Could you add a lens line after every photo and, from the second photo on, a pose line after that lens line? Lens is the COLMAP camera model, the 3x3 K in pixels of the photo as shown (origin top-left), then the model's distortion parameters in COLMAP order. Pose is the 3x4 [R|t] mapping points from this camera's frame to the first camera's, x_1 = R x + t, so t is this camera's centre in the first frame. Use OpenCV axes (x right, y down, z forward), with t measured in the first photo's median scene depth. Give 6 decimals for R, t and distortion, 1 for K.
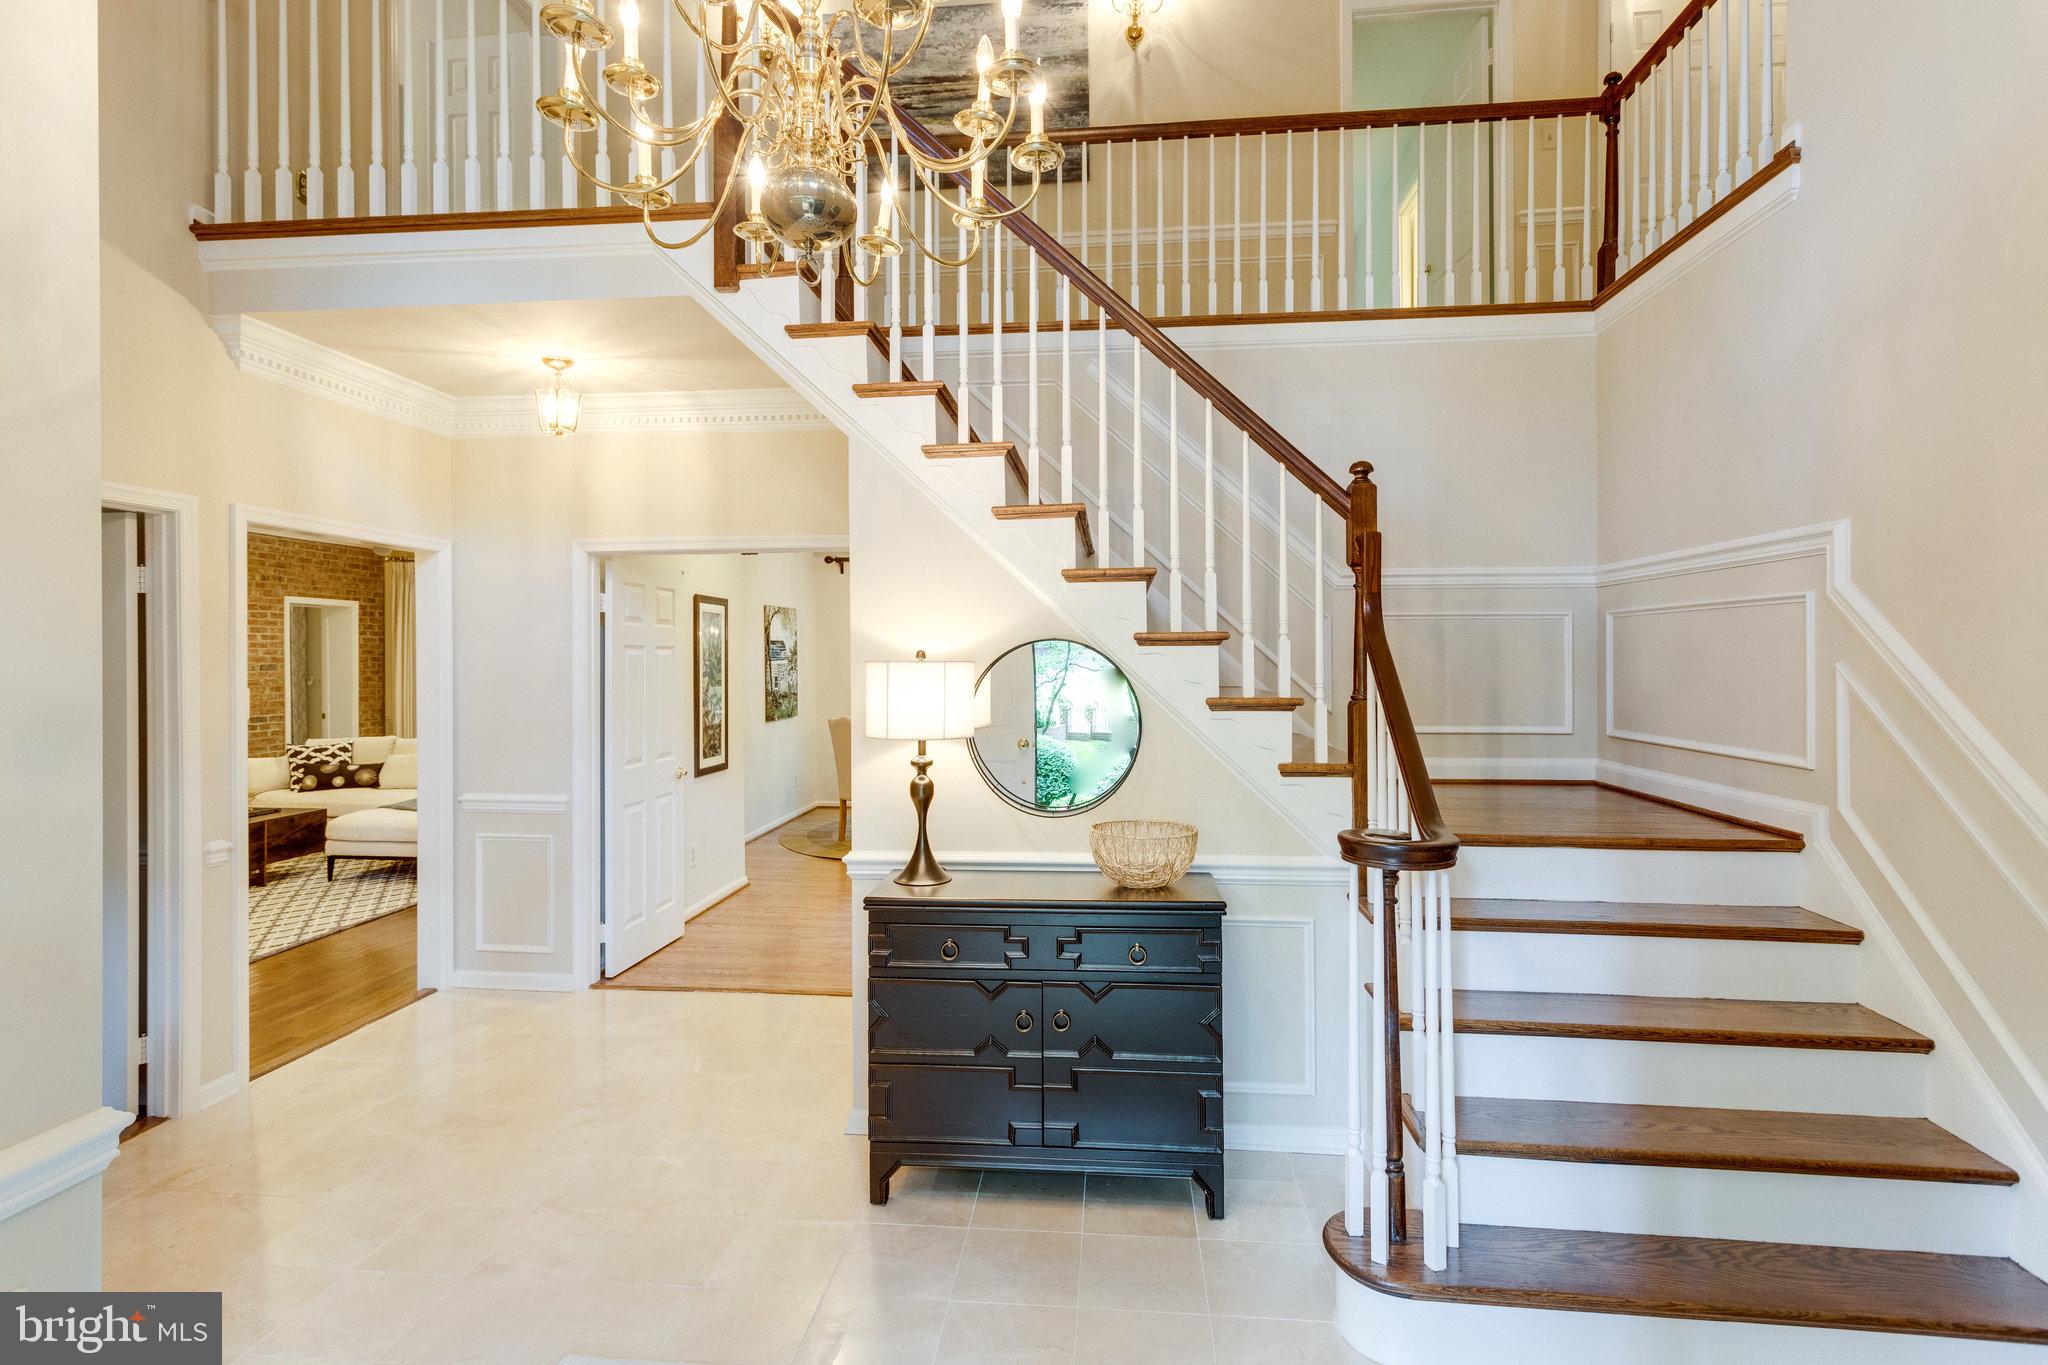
lens RADIAL K [[949.1, 0, 1029.6], [0, 949.1, 664.9], [0, 0, 1]] dist [-0.000370, -0.000017]
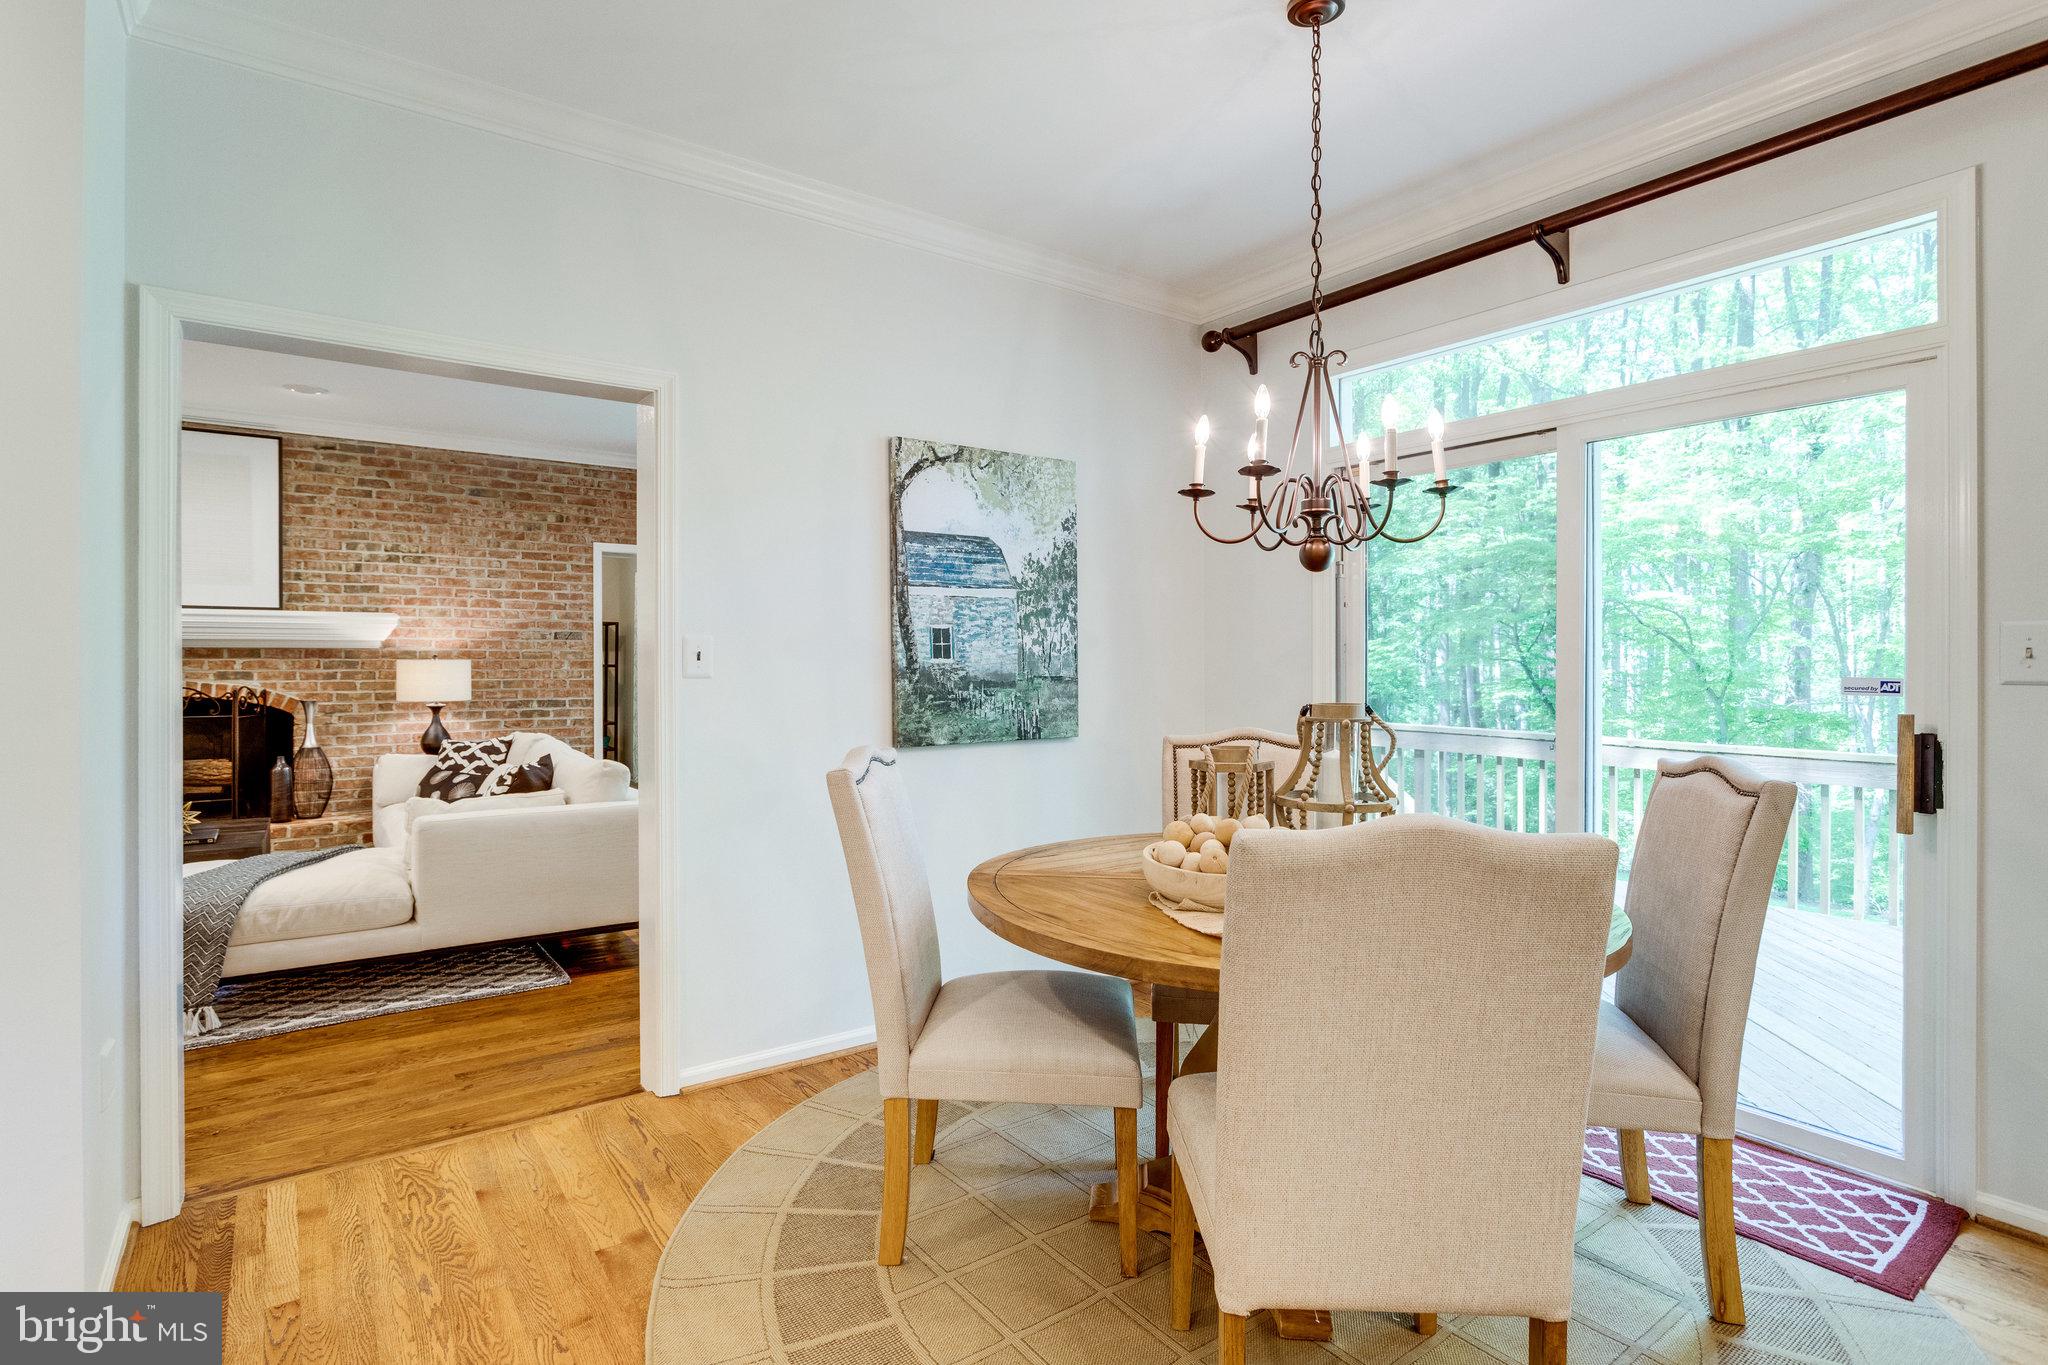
lens RADIAL K [[1036.3, 0, 1011.1], [0, 1036.3, 662.4], [0, 0, 1]] dist [-0.000588, 0.000769]
pose [[0.652766, -0.000663, -0.757559, 0.063218], [-0.006590, 0.999957, -0.006553, 0.027433], [0.757531, 0.009270, 0.652734, 0.732244]]
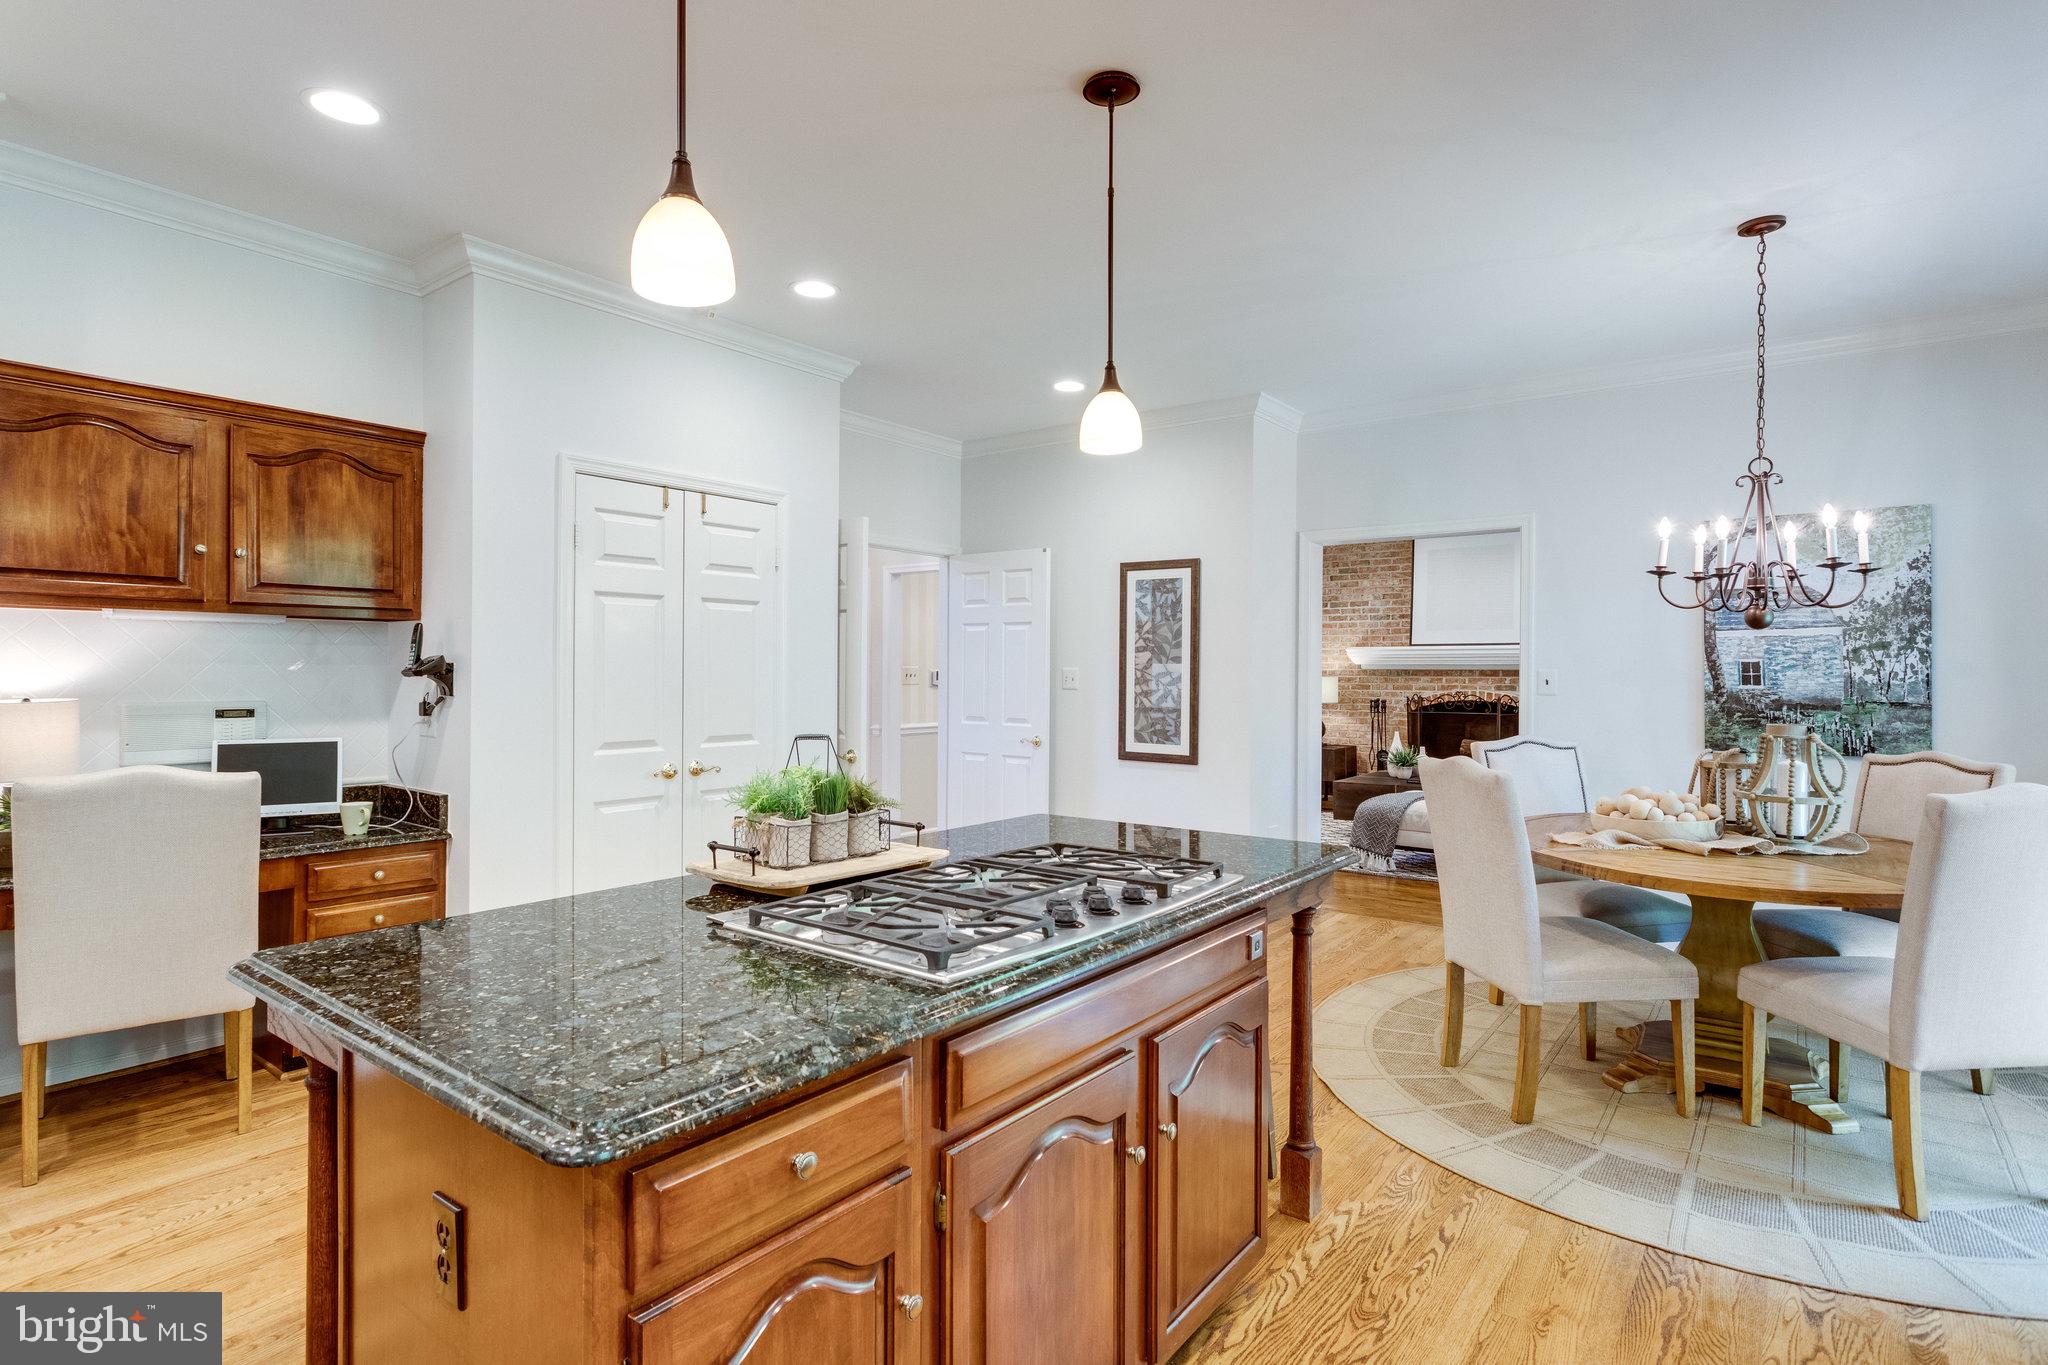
lens RADIAL K [[1036.3, 0, 1038.8], [0, 1036.3, 675.0], [0, 0, 1]] dist [-0.000588, 0.000769]
pose [[-0.518149, 0.000611, -0.855290, 0.366531], [-0.012221, 0.999892, 0.008118, 0.018536], [0.855203, 0.014659, -0.518086, 0.937354]]
